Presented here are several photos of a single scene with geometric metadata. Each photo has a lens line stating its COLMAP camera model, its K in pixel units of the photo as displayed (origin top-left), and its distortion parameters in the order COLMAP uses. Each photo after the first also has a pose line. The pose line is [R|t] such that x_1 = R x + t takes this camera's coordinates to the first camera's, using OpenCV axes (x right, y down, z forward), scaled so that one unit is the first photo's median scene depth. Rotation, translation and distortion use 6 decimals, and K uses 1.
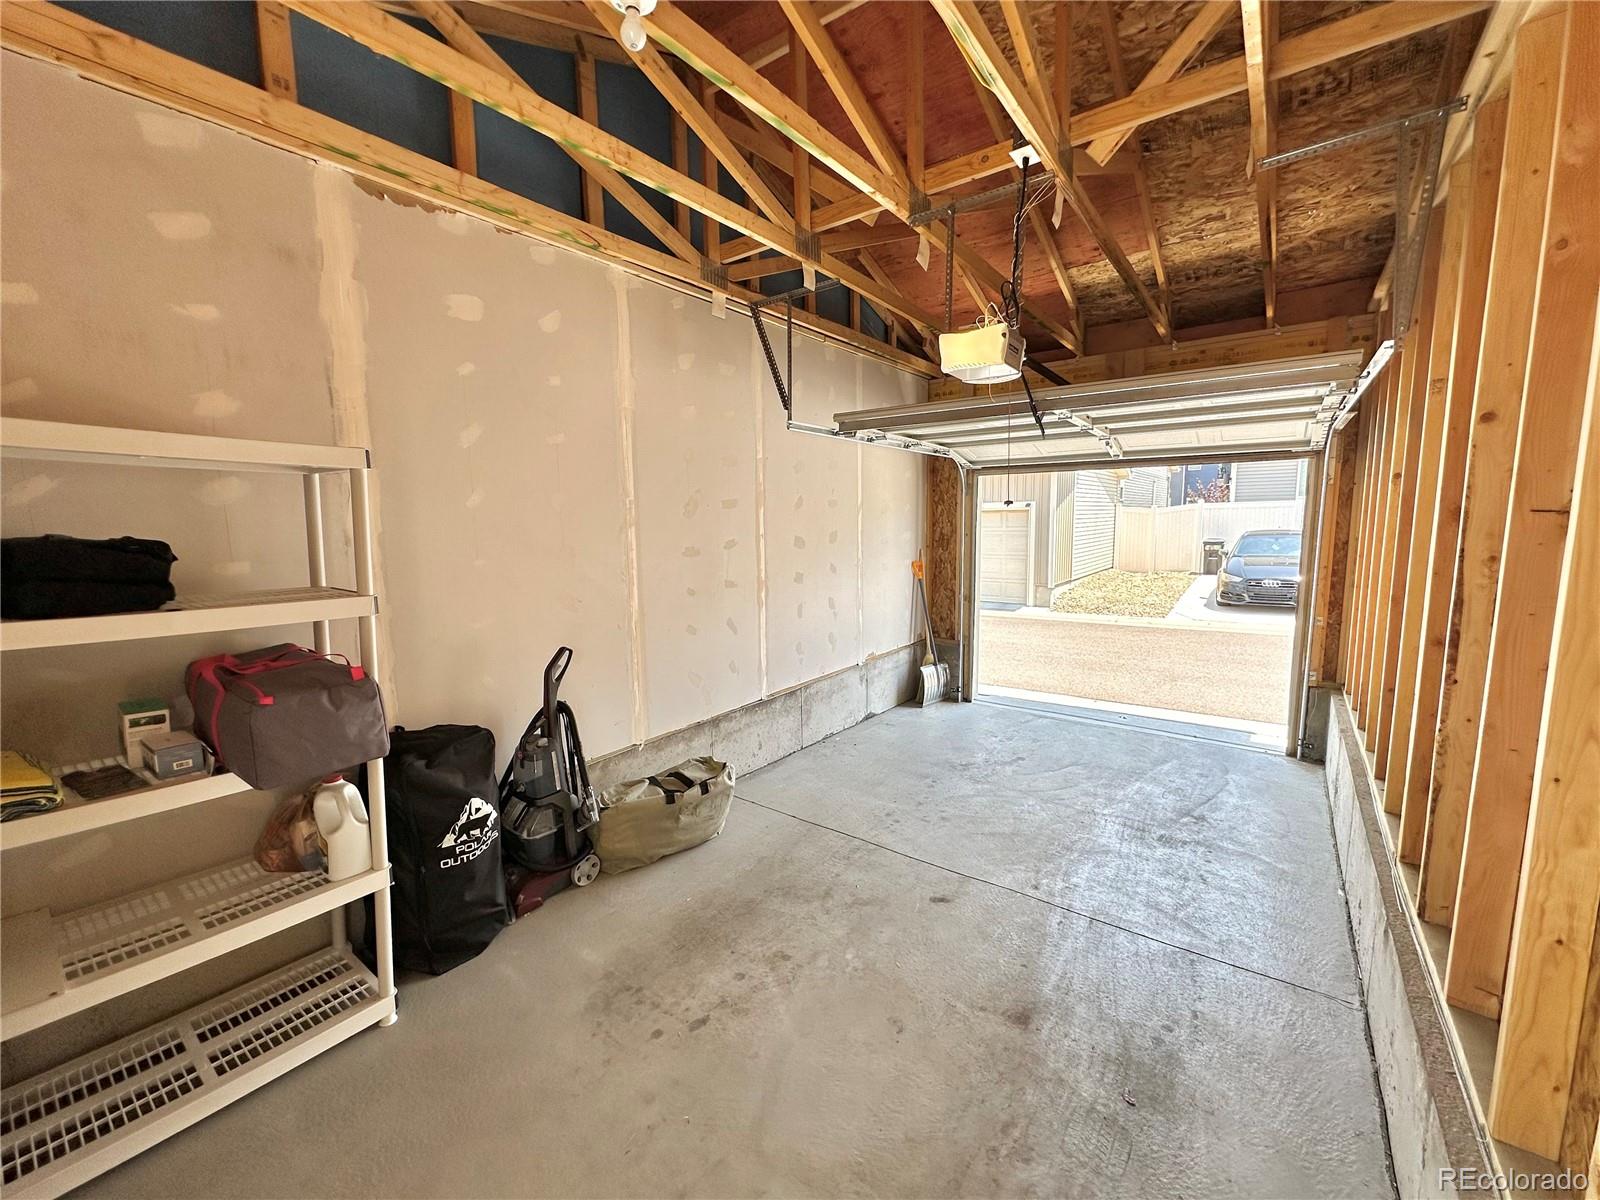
lens RADIAL K [[637.3, 0, 800.8], [0, 637.3, 599.5], [0, 0, 1]] dist [-0.003220, 0.000414]
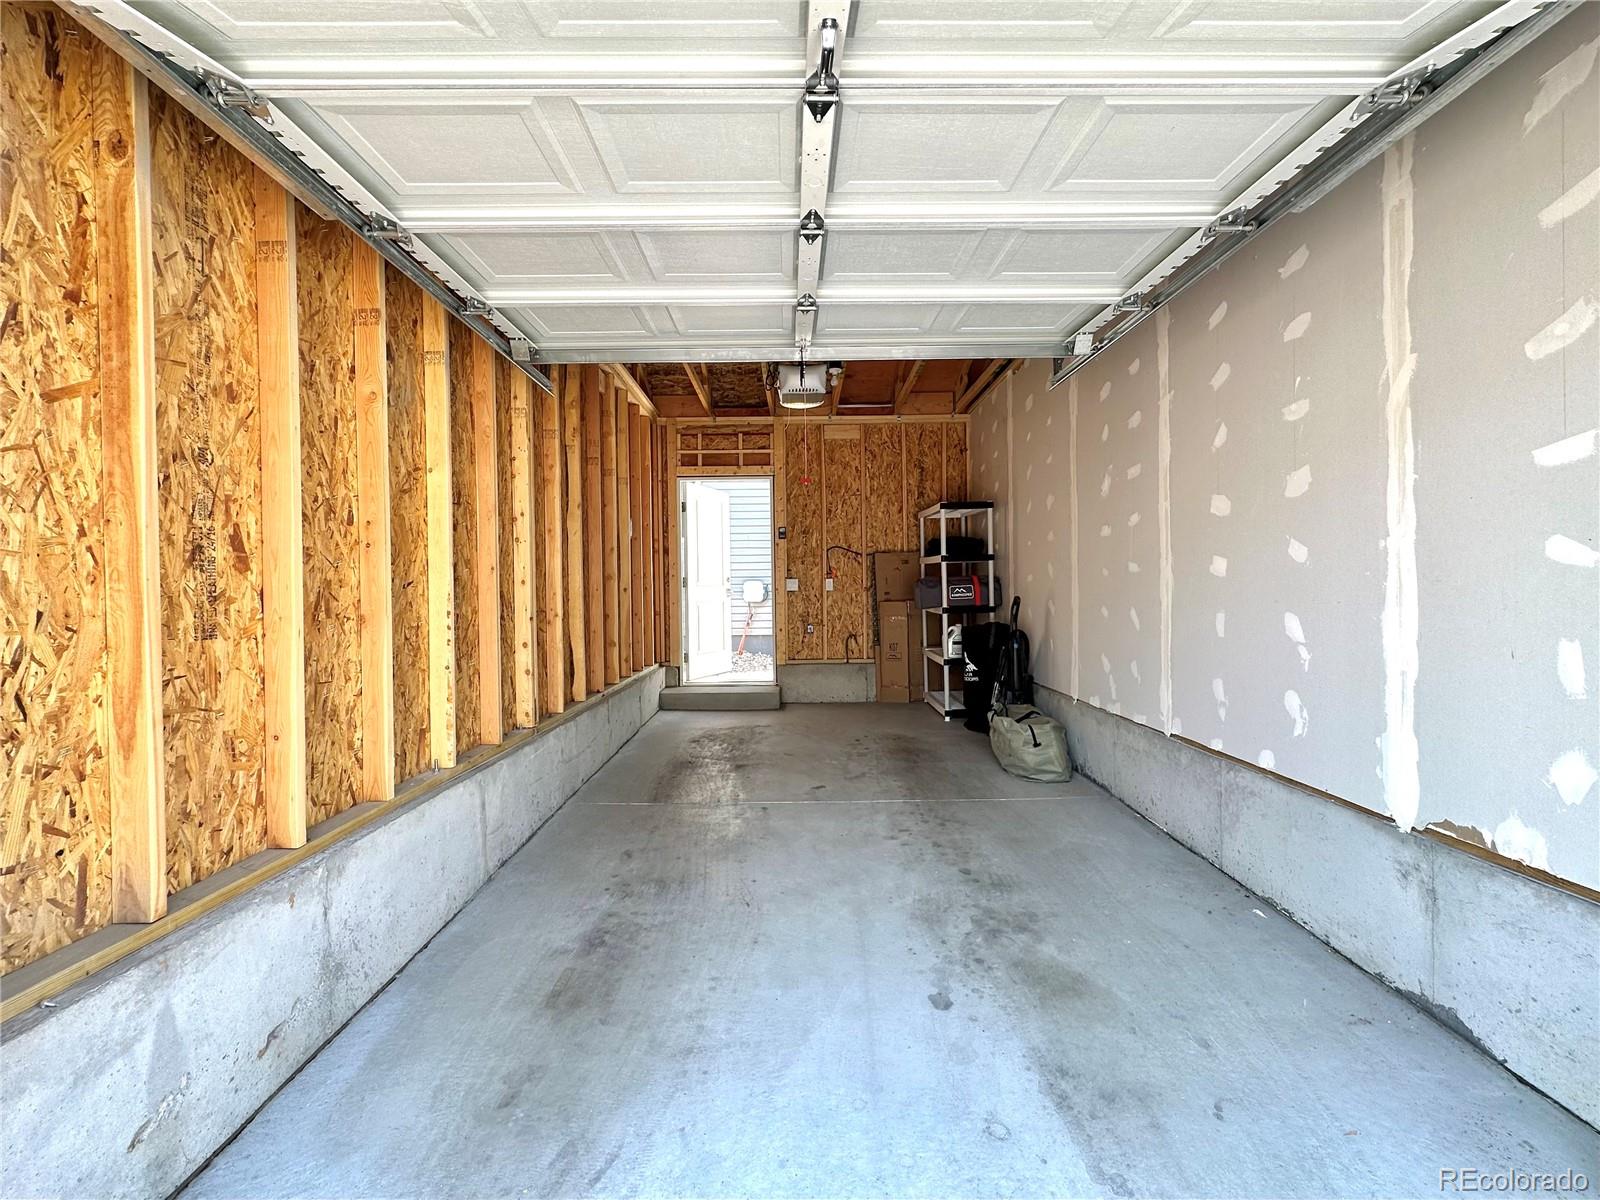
lens RADIAL K [[637.3, 0, 800.8], [0, 637.3, 599.5], [0, 0, 1]] dist [-0.003220, 0.000414]
pose [[-0.788367, 0.025376, -0.614682, 0.571444], [-0.058591, 0.991510, 0.116080, -0.045285], [0.612409, 0.127529, -0.780187, 1.053330]]
